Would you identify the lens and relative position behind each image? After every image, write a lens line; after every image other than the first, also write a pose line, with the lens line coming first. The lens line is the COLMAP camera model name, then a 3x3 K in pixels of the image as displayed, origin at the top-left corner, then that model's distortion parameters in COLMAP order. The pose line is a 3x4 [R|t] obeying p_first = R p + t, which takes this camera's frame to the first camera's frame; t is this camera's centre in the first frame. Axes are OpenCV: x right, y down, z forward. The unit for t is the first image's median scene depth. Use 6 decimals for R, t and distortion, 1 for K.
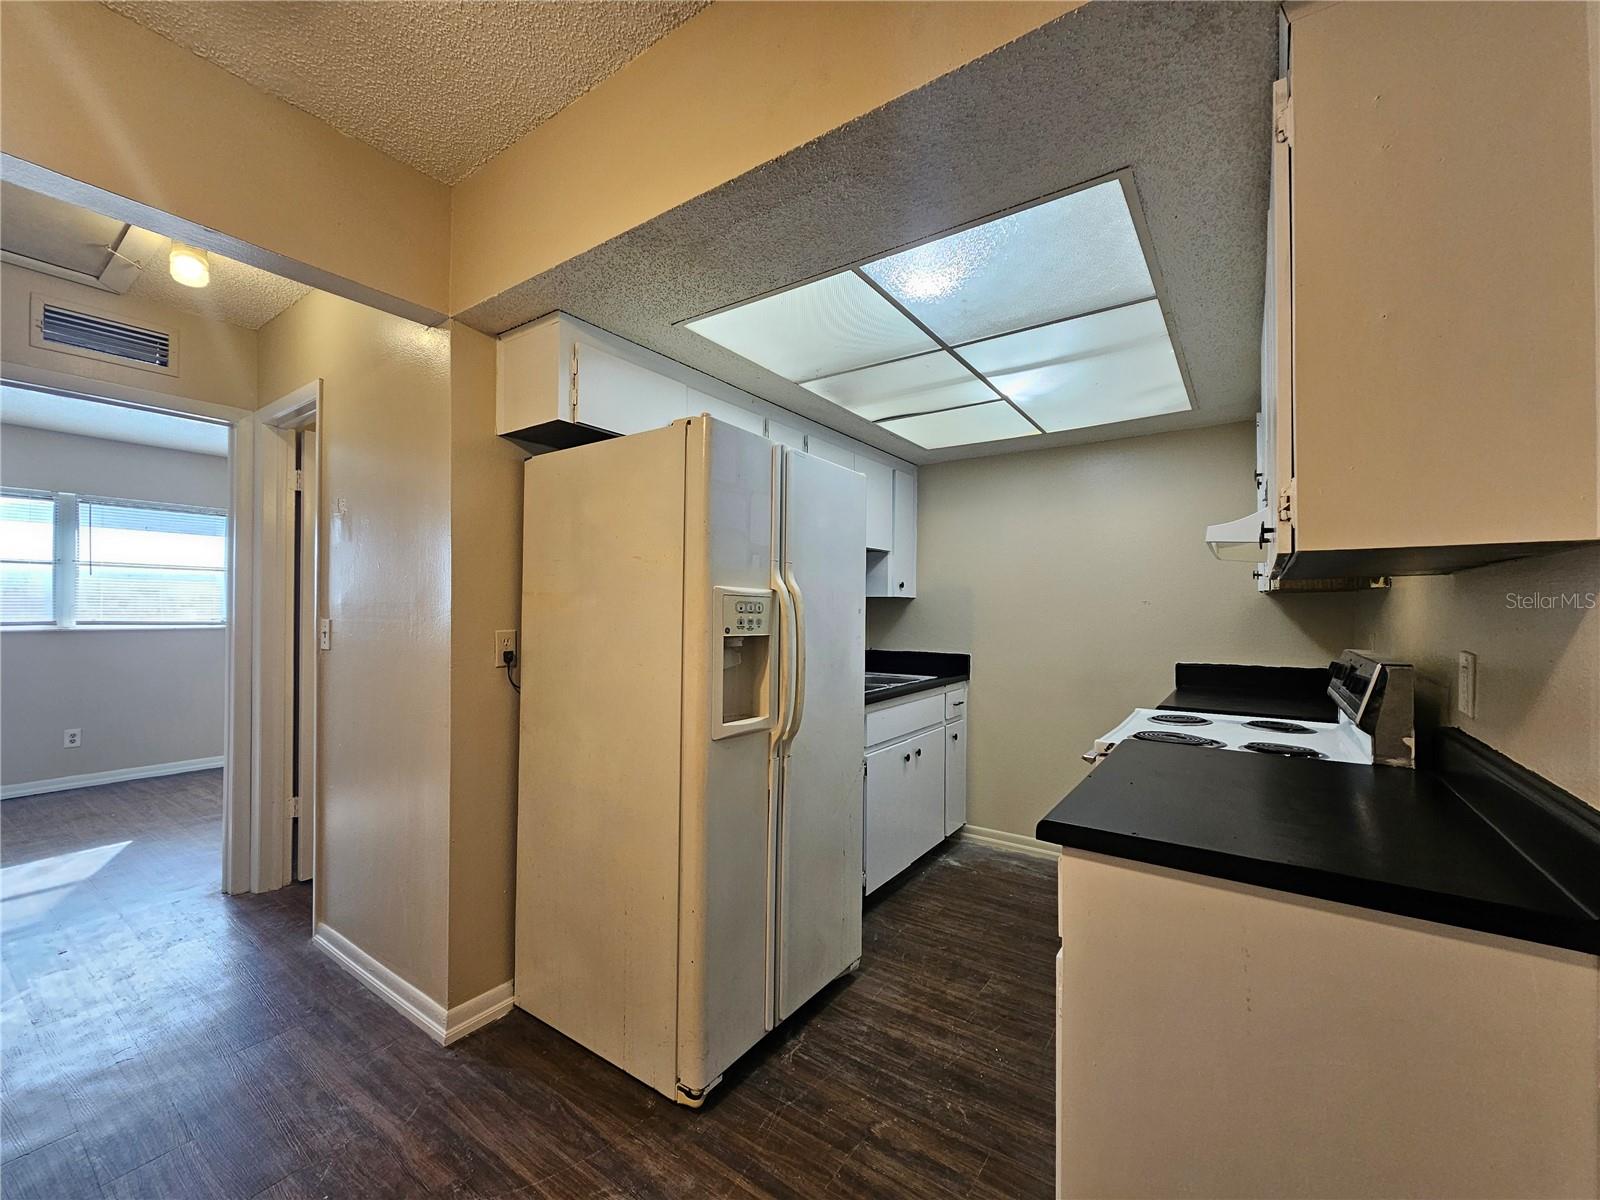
lens RADIAL K [[654.4, 0, 796.5], [0, 654.4, 604.3], [0, 0, 1]] dist [-0.002625, 0.000460]
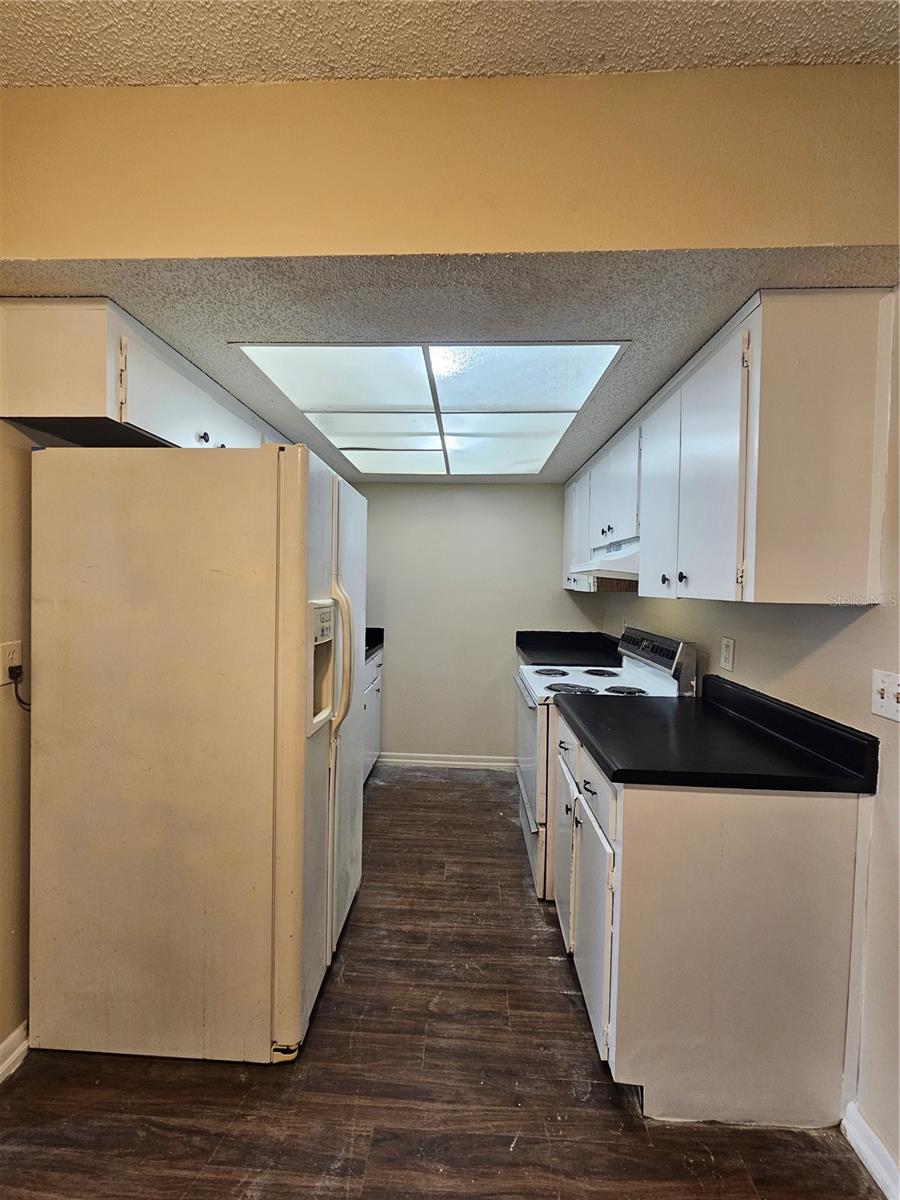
lens RADIAL K [[490.8, 0, 443.0], [0, 490.8, 593.5], [0, 0, 1]] dist [-0.002625, 0.000460]
pose [[0.847059, -0.004140, 0.531483, -0.301558], [-0.018349, 0.999146, 0.037027, -0.061476], [-0.531182, -0.041117, 0.846259, 0.134842]]
